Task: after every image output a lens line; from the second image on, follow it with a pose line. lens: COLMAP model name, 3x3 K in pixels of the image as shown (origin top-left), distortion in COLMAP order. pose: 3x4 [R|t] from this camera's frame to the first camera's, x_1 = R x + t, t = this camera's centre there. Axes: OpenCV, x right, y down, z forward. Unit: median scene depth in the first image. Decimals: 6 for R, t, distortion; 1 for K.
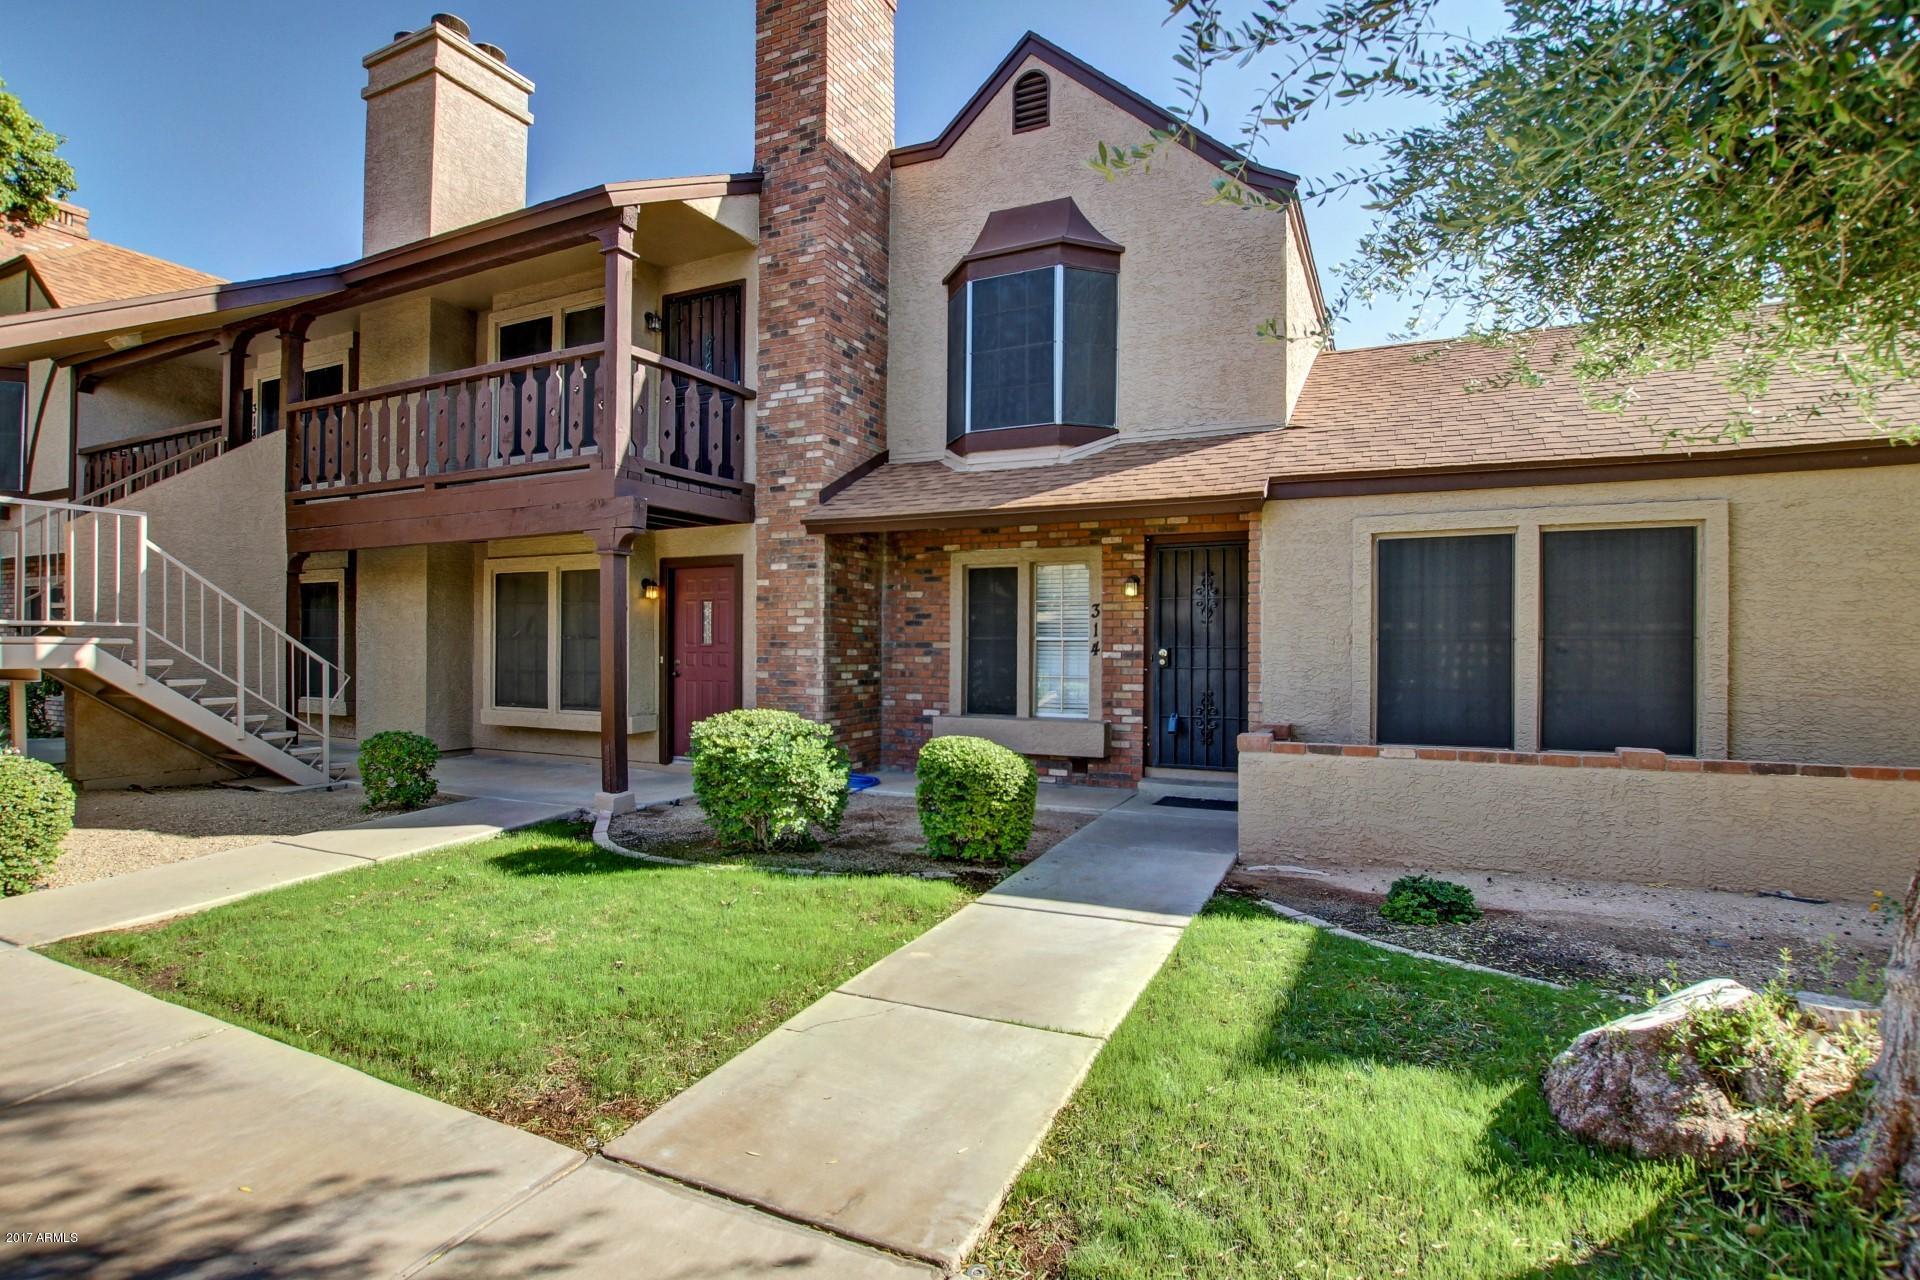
lens RADIAL K [[940.3, 0, 958.7], [0, 940.3, 649.8], [0, 0, 1]] dist [-0.034805, 0.005742]
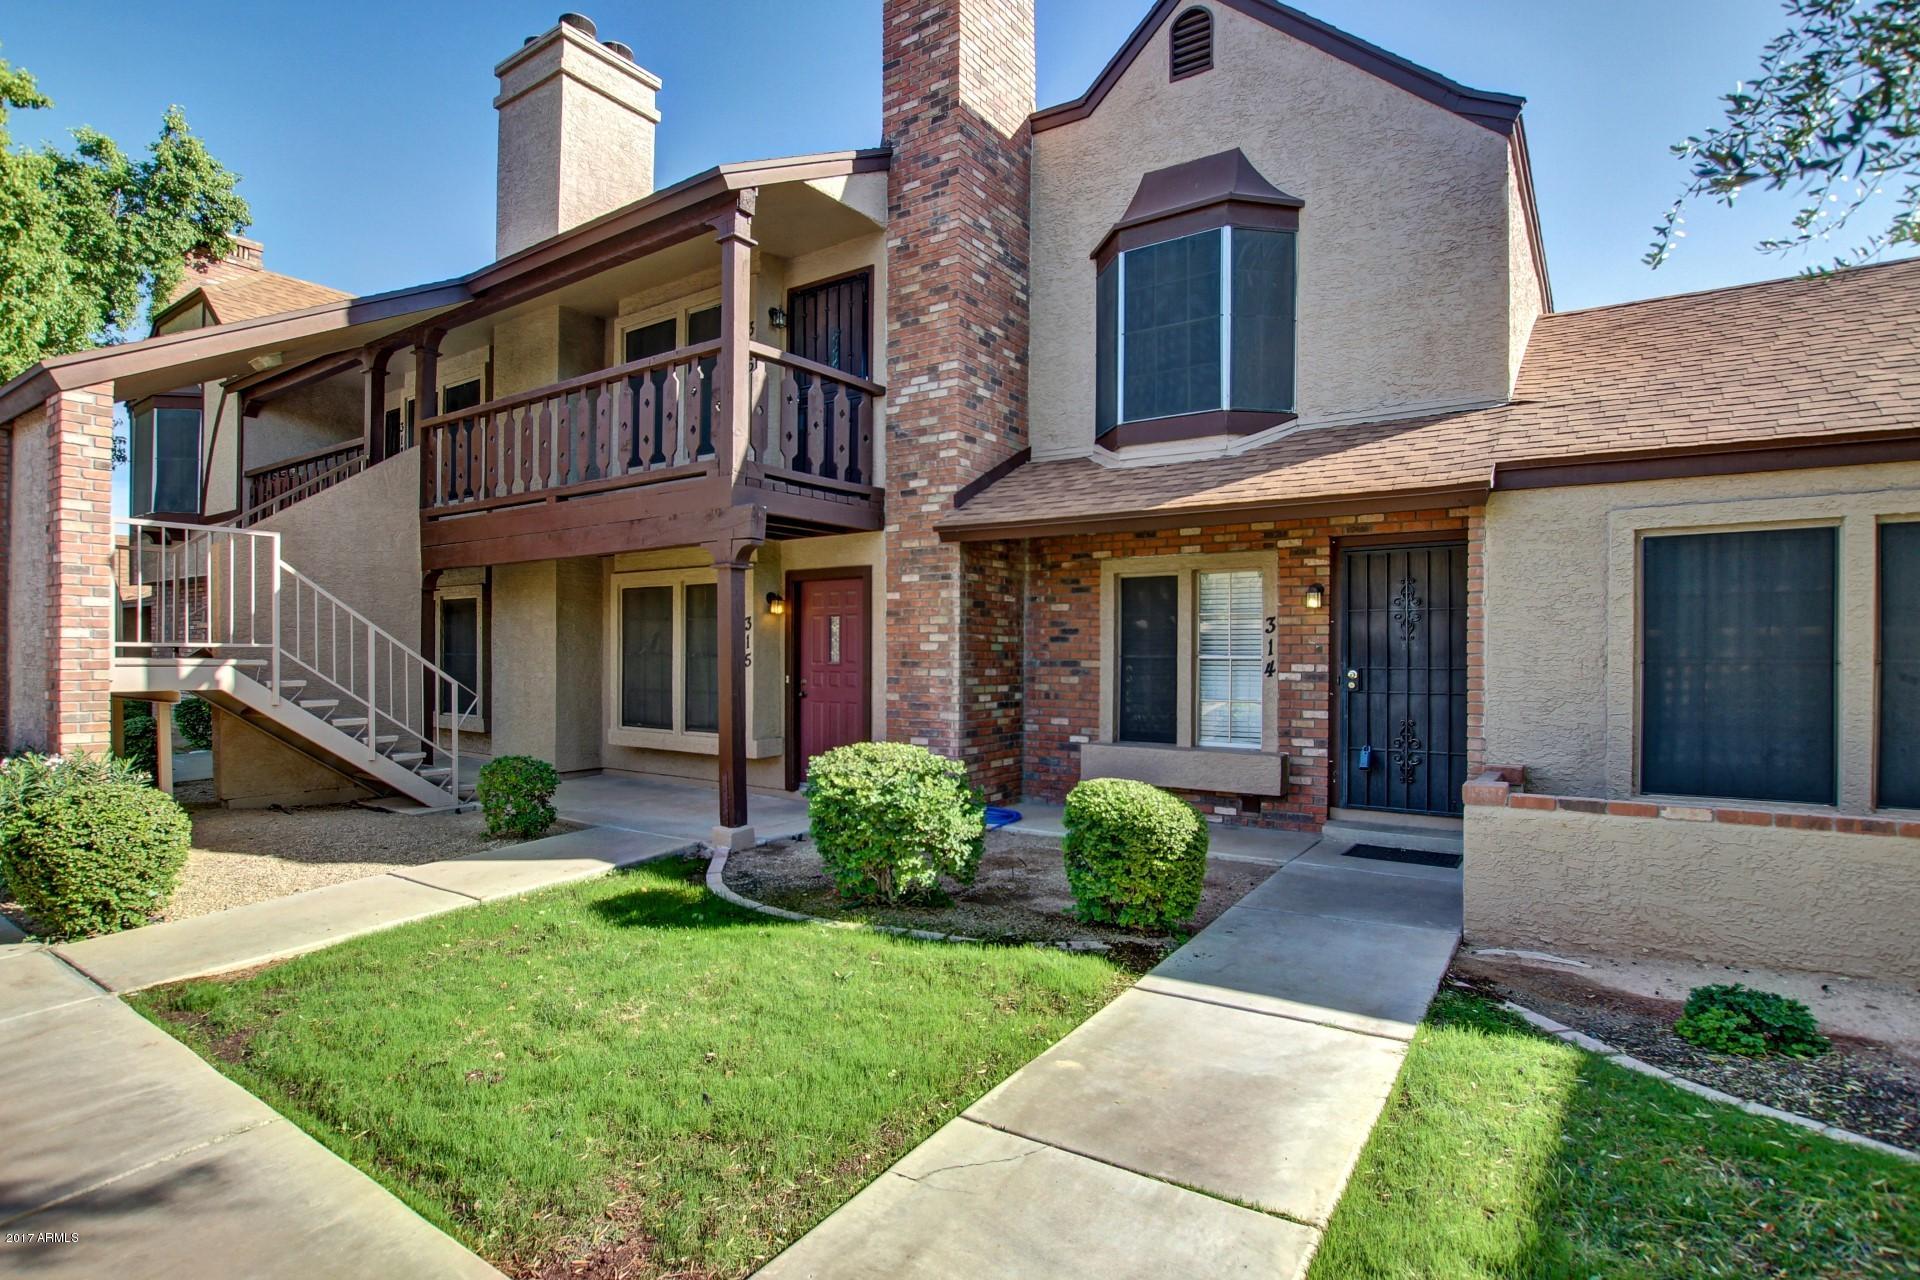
lens RADIAL K [[959.6, 0, 959.9], [0, 959.6, 658.4], [0, 0, 1]] dist [-0.035788, 0.008575]
pose [[0.988804, -0.000870, -0.149215, -0.005121], [0.001226, 0.999997, 0.002295, -0.013077], [0.149212, -0.002452, 0.988802, 0.088080]]
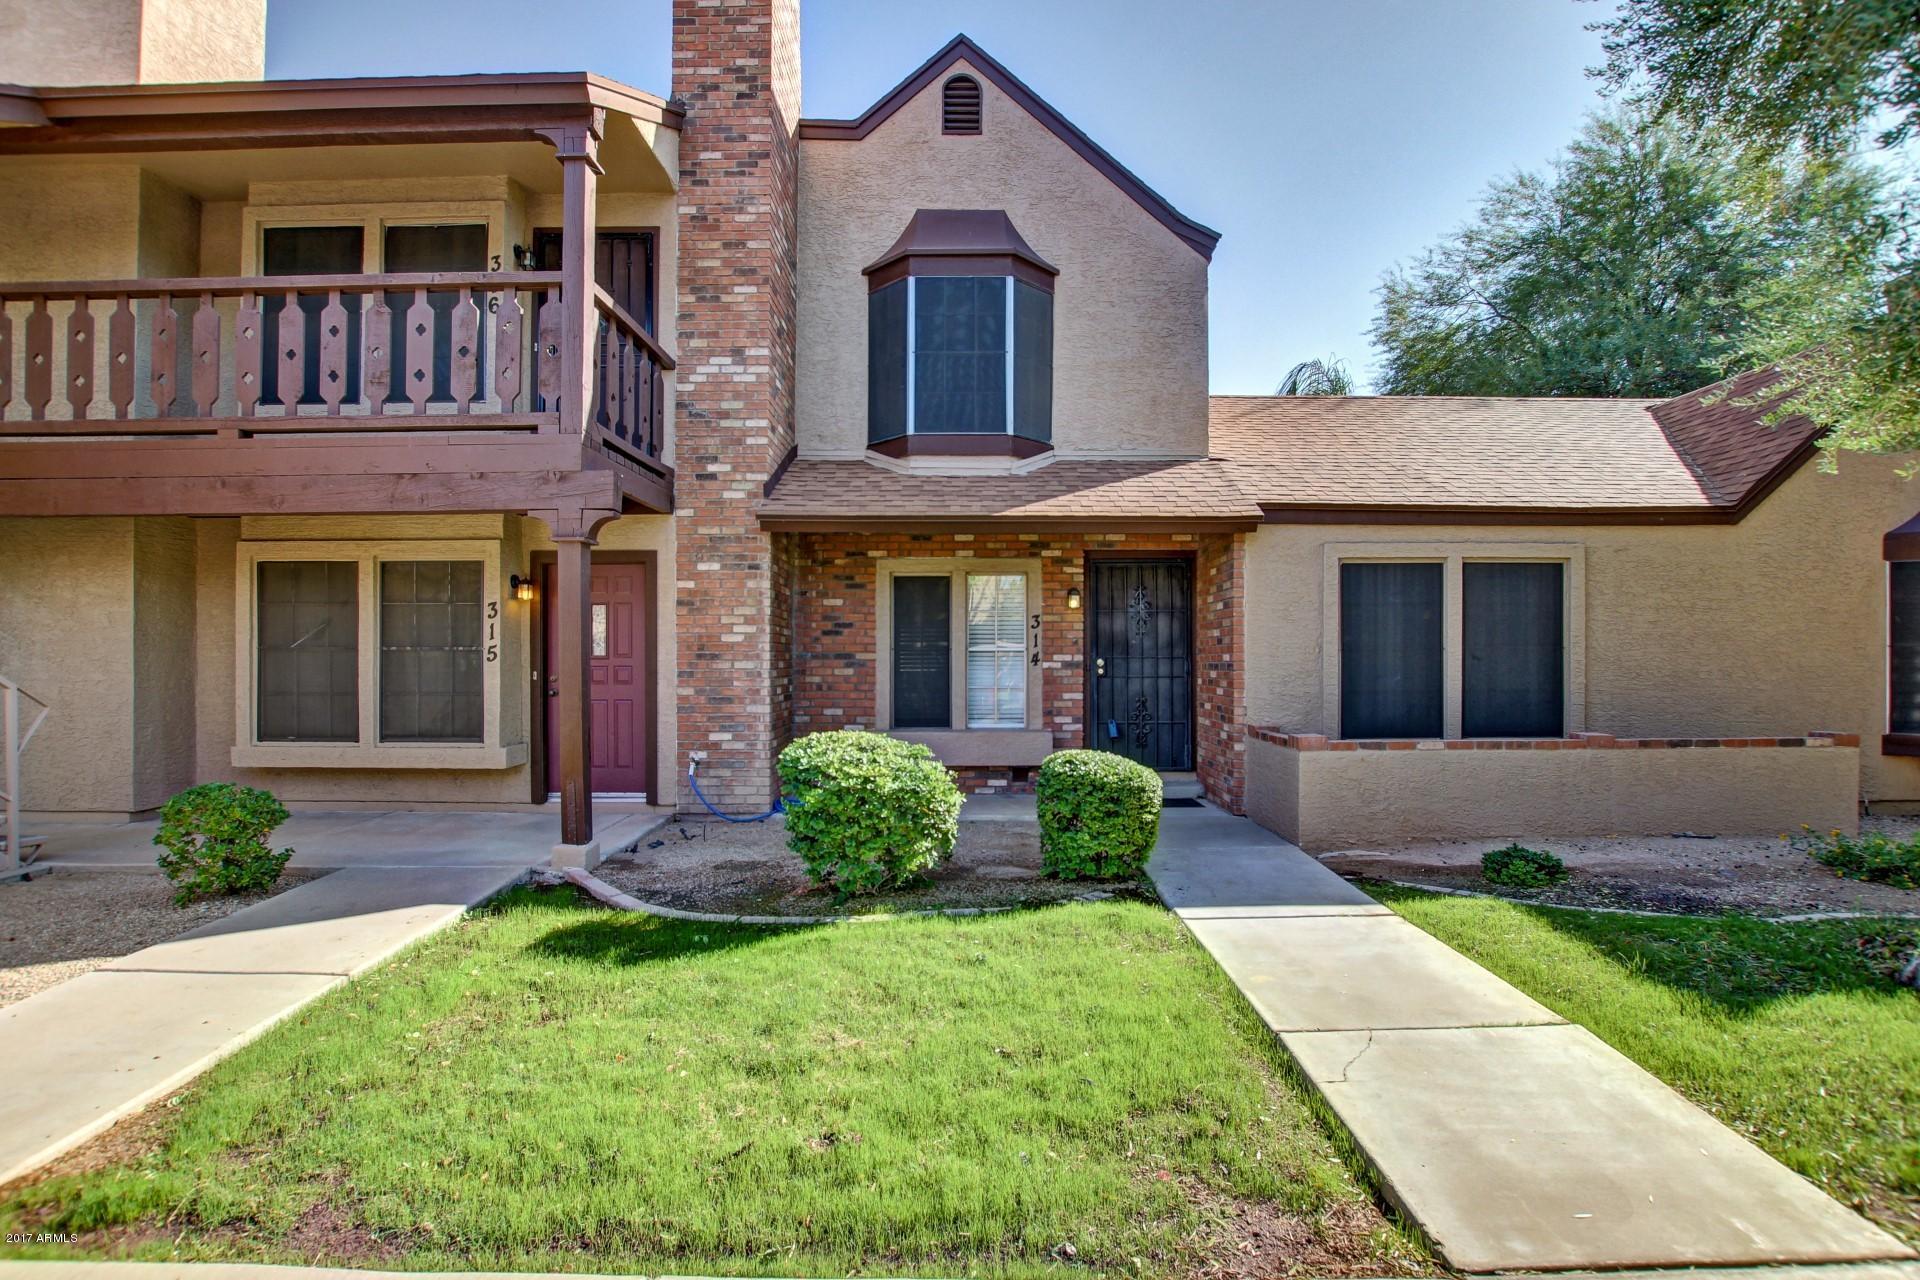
lens RADIAL K [[901.3, 0, 943.8], [0, 901.3, 662.1], [0, 0, 1]] dist [-0.030007, 0.000645]
pose [[0.900814, -0.007004, 0.434149, -0.363793], [0.006453, 0.999975, 0.002743, -0.000961], [-0.434157, 0.000330, 0.900837, 0.159560]]
